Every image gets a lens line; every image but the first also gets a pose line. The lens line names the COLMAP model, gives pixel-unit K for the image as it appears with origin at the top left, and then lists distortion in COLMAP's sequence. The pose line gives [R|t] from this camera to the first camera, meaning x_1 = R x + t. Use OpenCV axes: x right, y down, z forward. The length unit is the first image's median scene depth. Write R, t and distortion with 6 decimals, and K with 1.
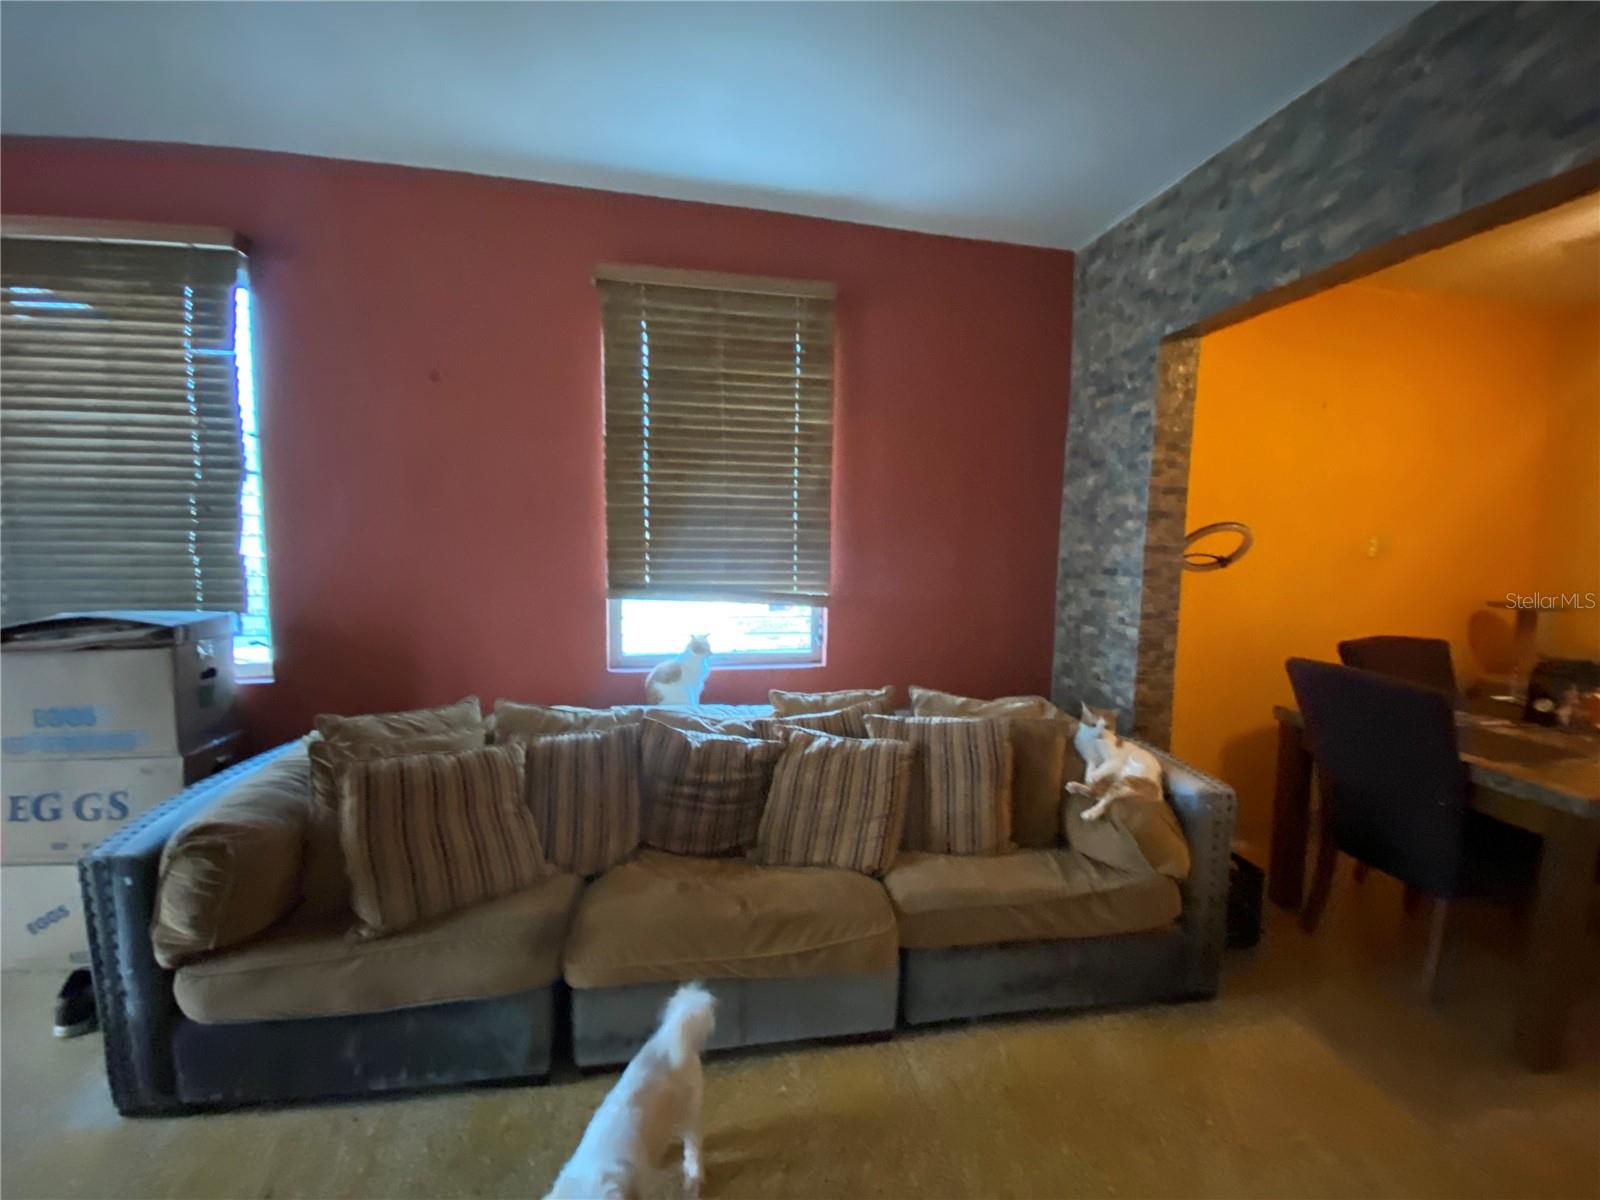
lens RADIAL K [[640.6, 0, 808.3], [0, 640.6, 602.9], [0, 0, 1]] dist [0.008978, -0.014289]
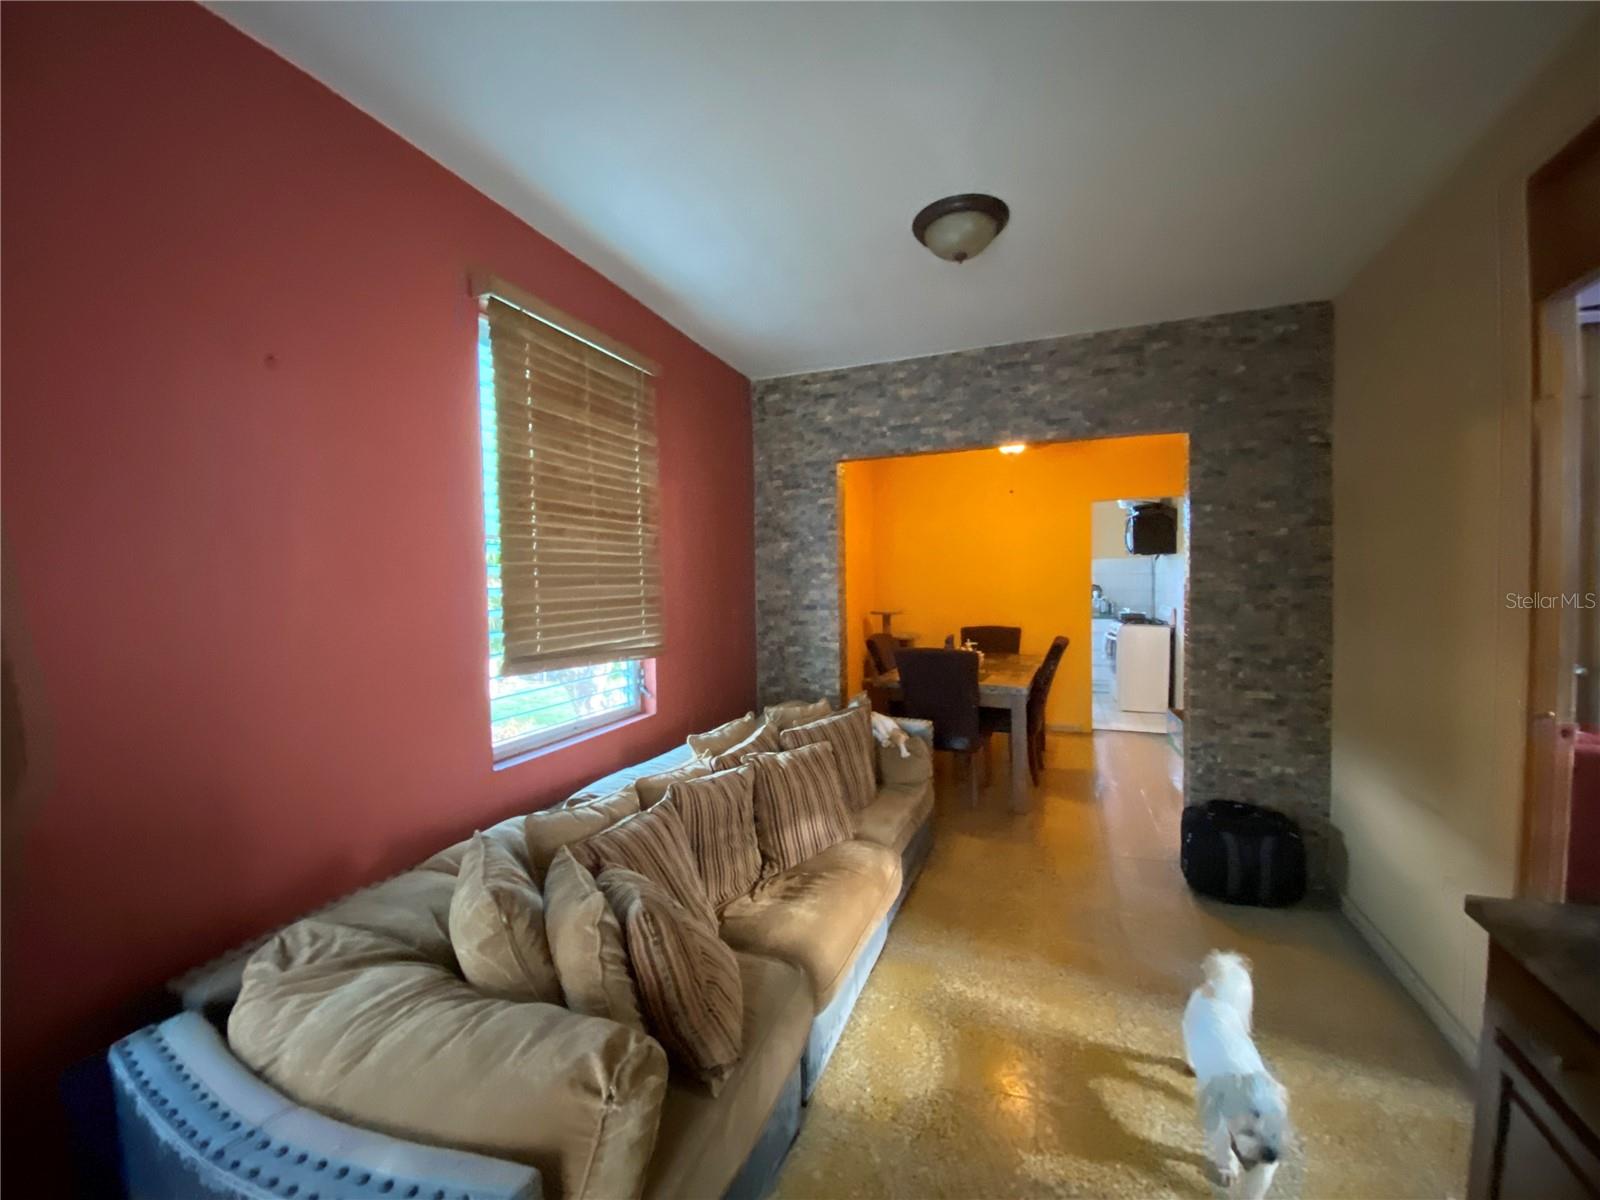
lens RADIAL K [[640.6, 0, 788.6], [0, 640.6, 606.2], [0, 0, 1]] dist [0.008978, -0.014289]
pose [[0.530083, -0.056821, 0.846040, -0.993696], [0.108731, 0.994070, -0.001362, -0.068719], [-0.840946, 0.092712, 0.533118, 0.317616]]
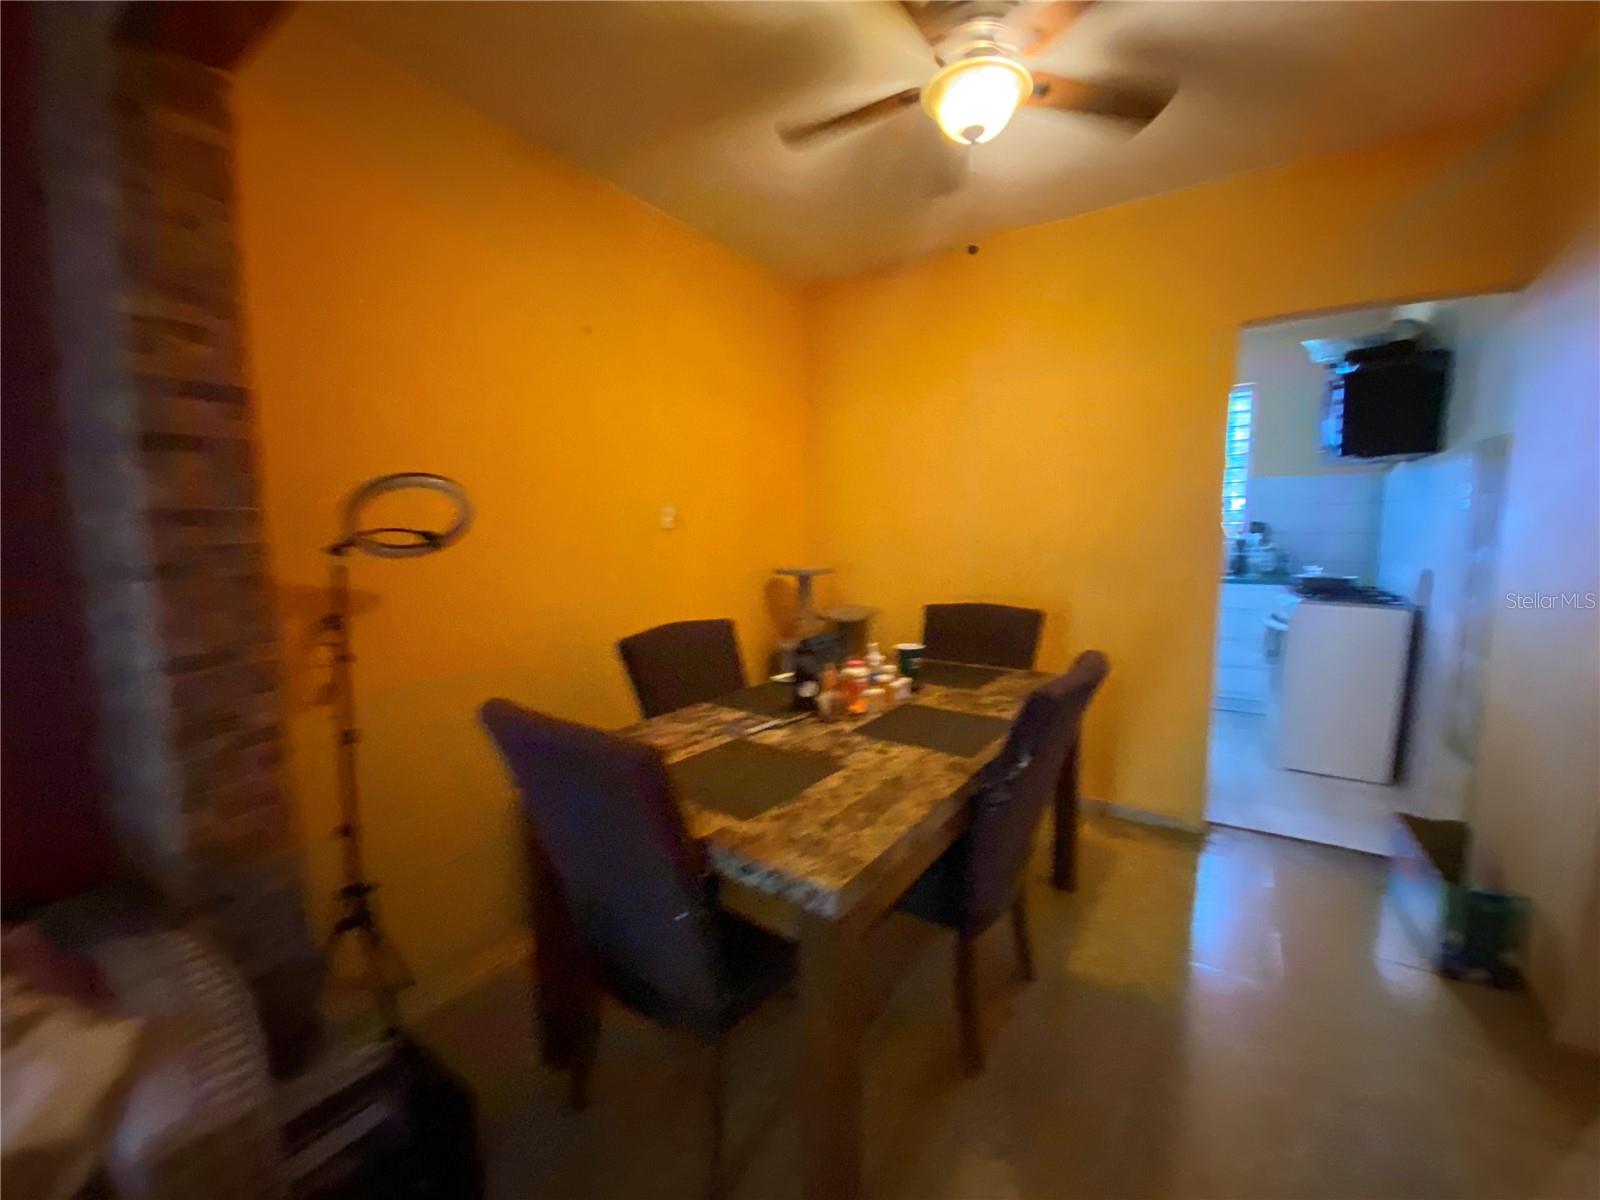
lens RADIAL K [[640.6, 0, 804.3], [0, 640.6, 603.1], [0, 0, 1]] dist [0.008978, -0.014289]
pose [[0.687790, -0.110649, 0.717427, 0.578086], [0.095896, 0.993502, 0.061294, -0.010064], [-0.719548, 0.026641, 0.693932, 0.415023]]
